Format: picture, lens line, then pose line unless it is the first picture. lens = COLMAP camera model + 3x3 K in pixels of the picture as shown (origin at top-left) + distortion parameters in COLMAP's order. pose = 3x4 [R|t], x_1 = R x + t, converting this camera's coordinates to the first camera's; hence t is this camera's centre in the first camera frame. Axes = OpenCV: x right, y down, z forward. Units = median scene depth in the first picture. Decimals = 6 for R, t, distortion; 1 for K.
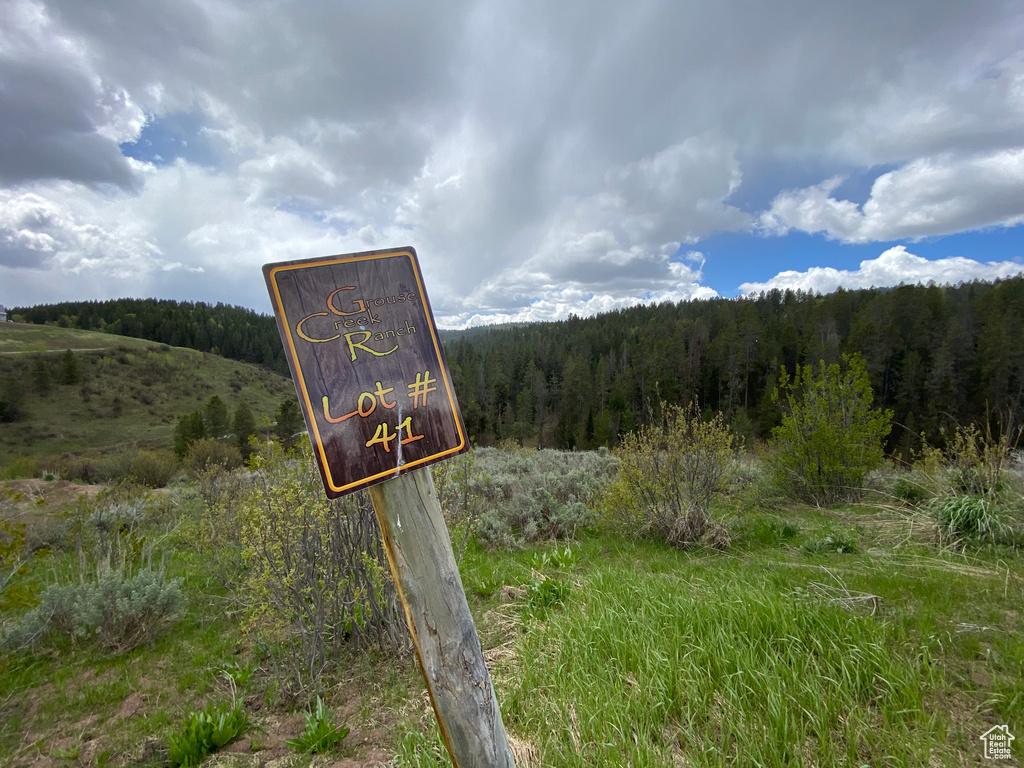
lens RADIAL K [[417.4, 0, 498.8], [0, 417.4, 398.7], [0, 0, 1]] dist [-0.001608, -0.011791]
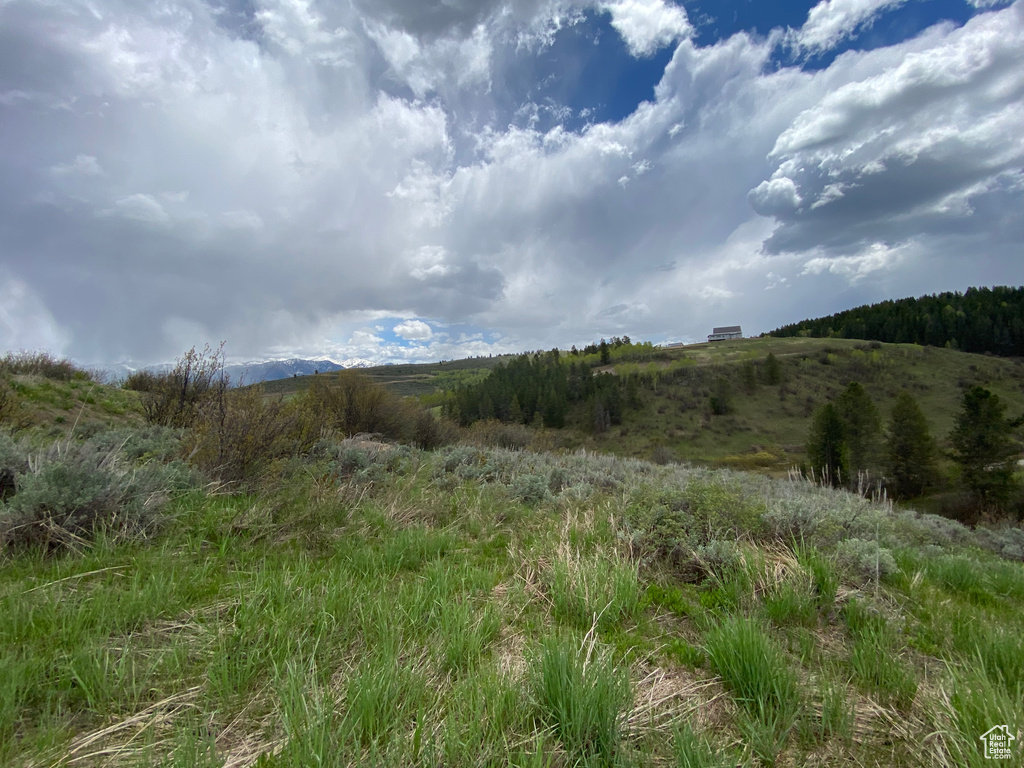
lens RADIAL K [[417.4, 0, 513.2], [0, 417.4, 380.1], [0, 0, 1]] dist [-0.001608, -0.011791]
pose [[0.113975, -0.037743, -0.992766, -0.022176], [-0.032294, 0.998609, -0.041672, 0.019156], [0.992959, 0.036810, 0.112598, 0.177519]]
